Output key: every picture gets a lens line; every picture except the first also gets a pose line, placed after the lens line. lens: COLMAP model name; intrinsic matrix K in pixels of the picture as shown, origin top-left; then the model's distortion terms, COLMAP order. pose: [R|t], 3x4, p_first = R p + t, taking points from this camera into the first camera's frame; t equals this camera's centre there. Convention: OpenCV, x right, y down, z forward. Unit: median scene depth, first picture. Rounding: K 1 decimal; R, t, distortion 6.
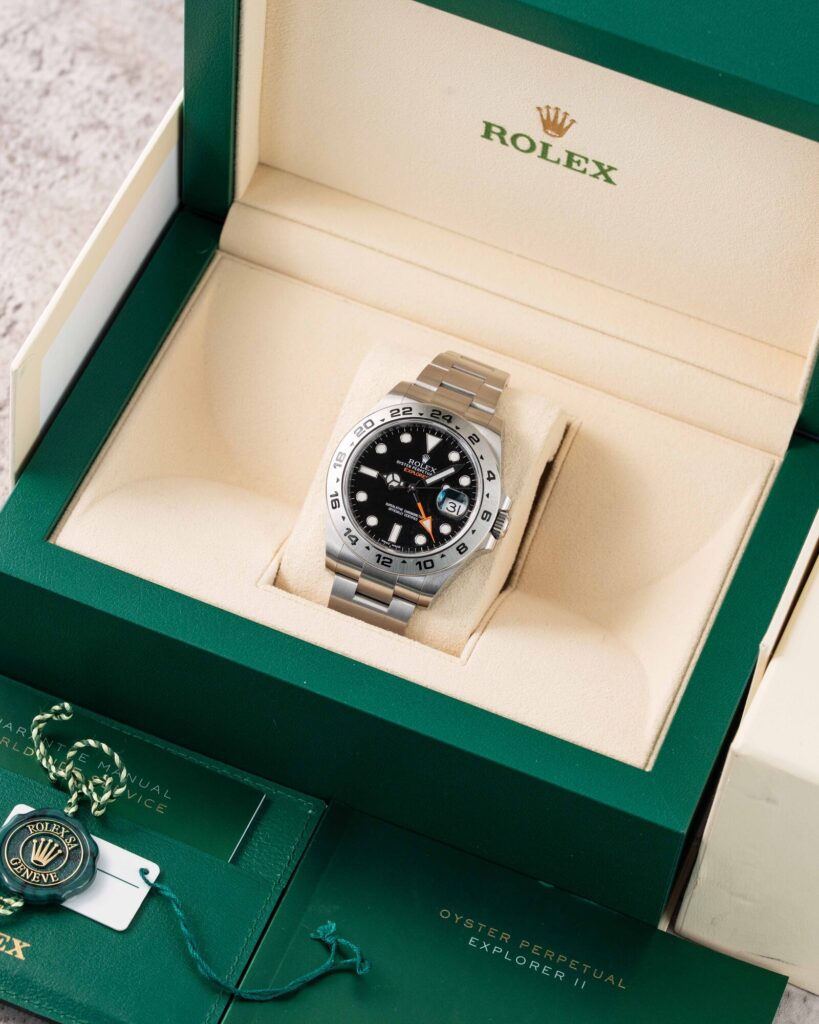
lens RADIAL K [[4490.4, 0, 409.6], [0, 4490.4, 511.6], [0, 0, 1]] dist [-0.058344, 0.000000]
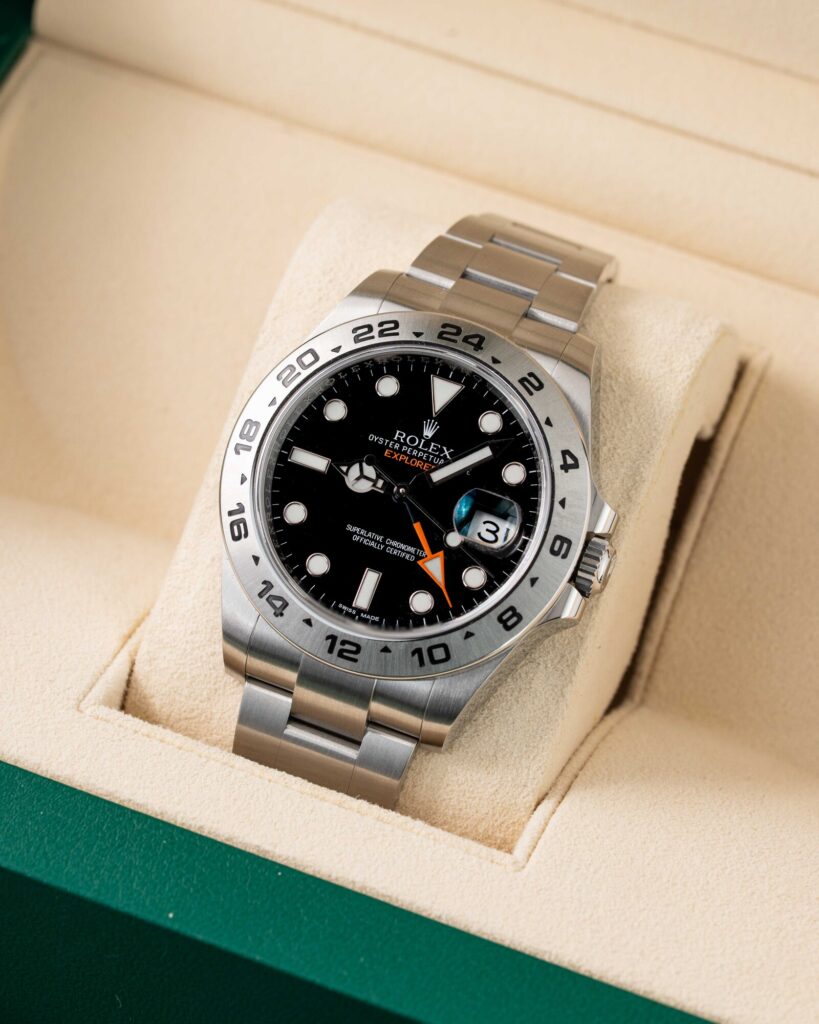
lens RADIAL K [[4490.4, 0, 408.1], [0, 4490.4, 512.0], [0, 0, 1]] dist [-0.058344, 0.000000]
pose [[0.997171, -0.026213, -0.070449, 0.033962], [0.023707, 0.999064, -0.036173, 0.013716], [0.071331, 0.034400, 0.996859, 0.532466]]
